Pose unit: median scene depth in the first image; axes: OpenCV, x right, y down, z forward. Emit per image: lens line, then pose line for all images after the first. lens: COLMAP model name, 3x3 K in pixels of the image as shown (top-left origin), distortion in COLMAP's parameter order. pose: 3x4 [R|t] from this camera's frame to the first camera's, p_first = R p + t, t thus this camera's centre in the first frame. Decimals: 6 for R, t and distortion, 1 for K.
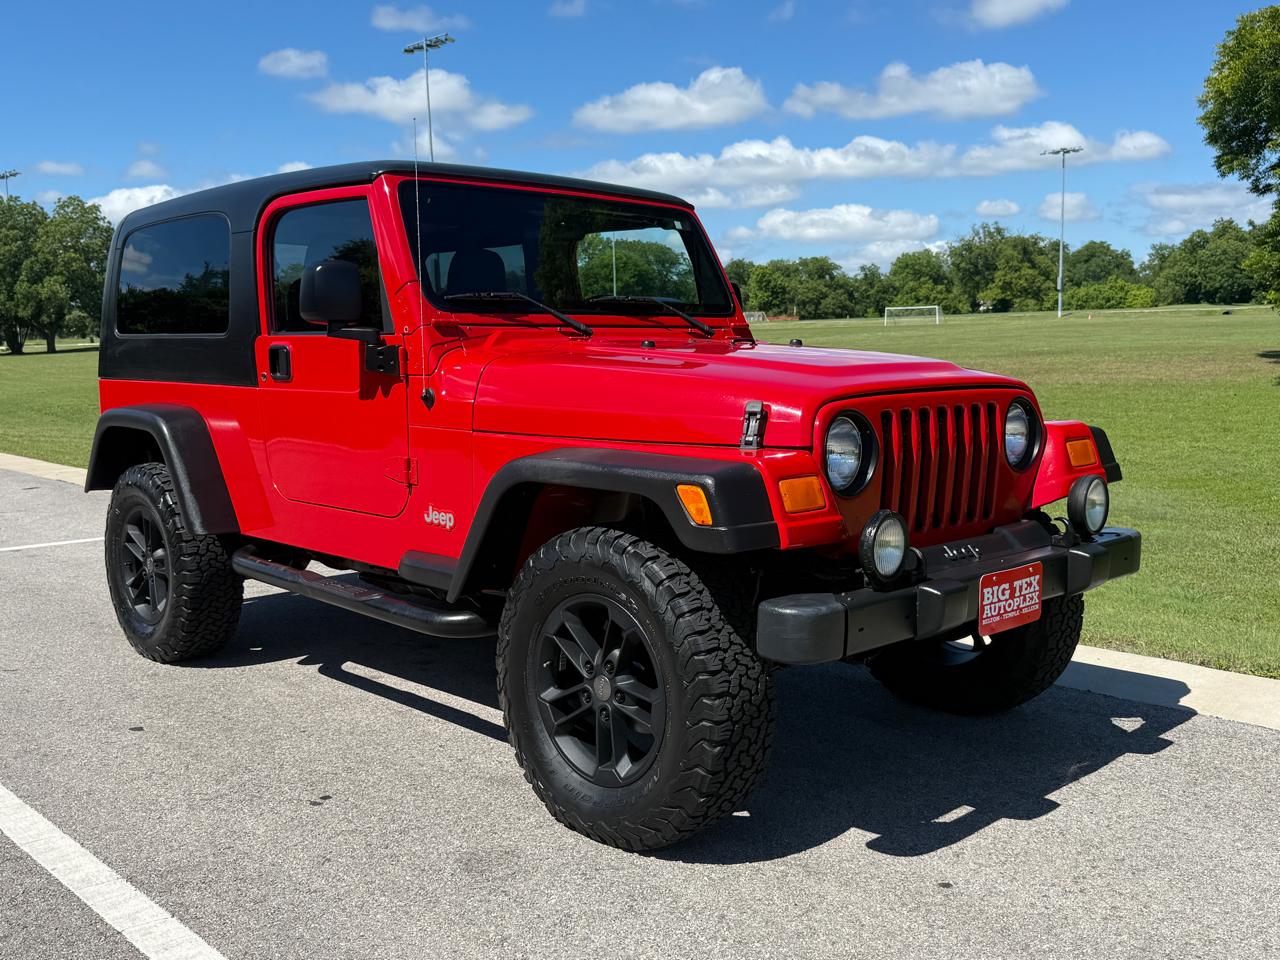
lens RADIAL K [[1227.1, 0, 639.6], [0, 1227.1, 483.4], [0, 0, 1]] dist [0.172829, -0.376407]
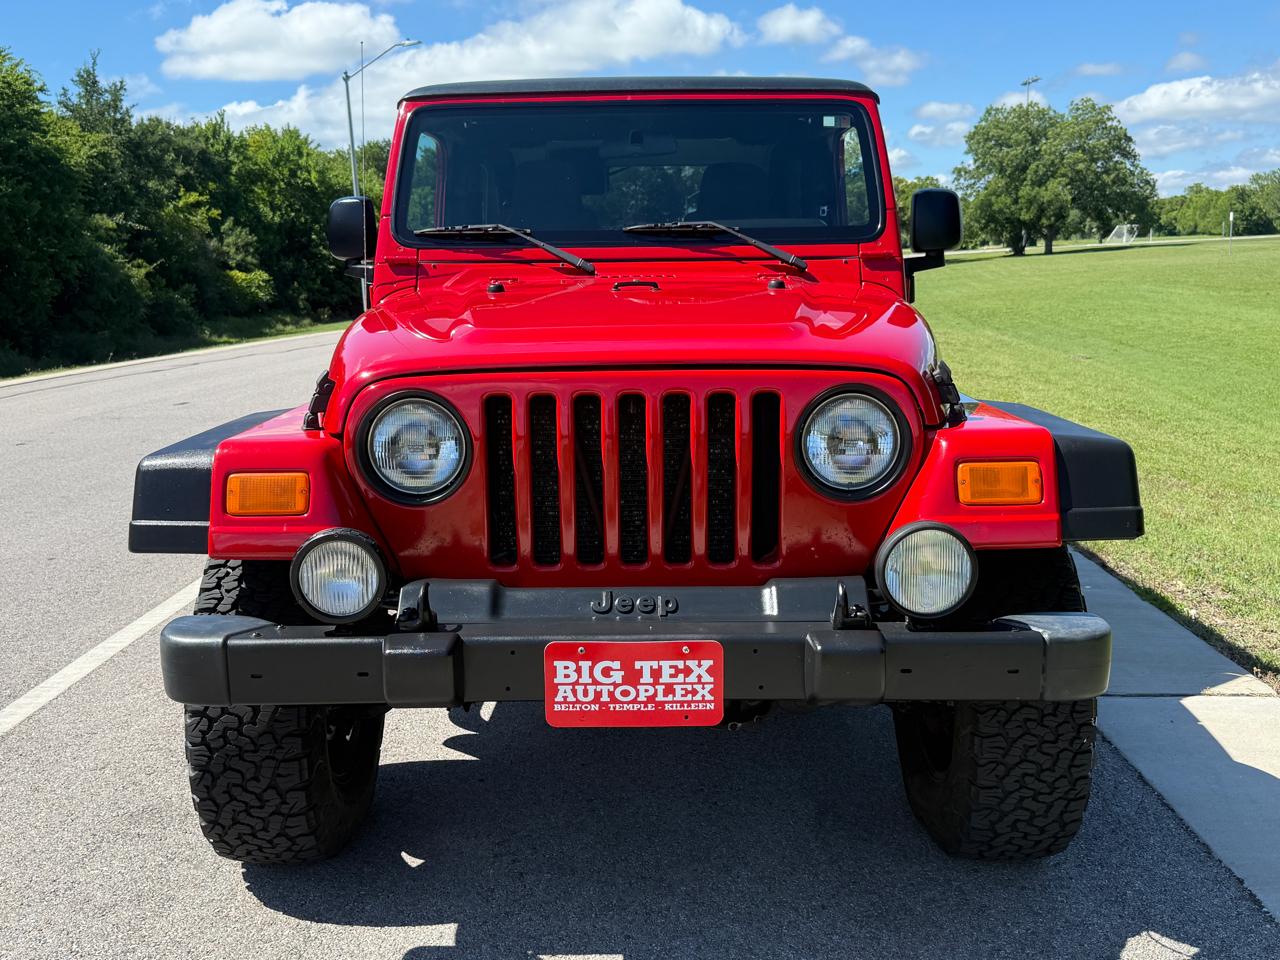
lens RADIAL K [[1227.1, 0, 639.6], [0, 1227.1, 483.4], [0, 0, 1]] dist [0.172829, -0.376407]
pose [[0.712604, 0.126780, -0.690016, 0.621177], [-0.072048, 0.991561, 0.107778, -0.073711], [0.697857, -0.027089, 0.715724, 0.431403]]
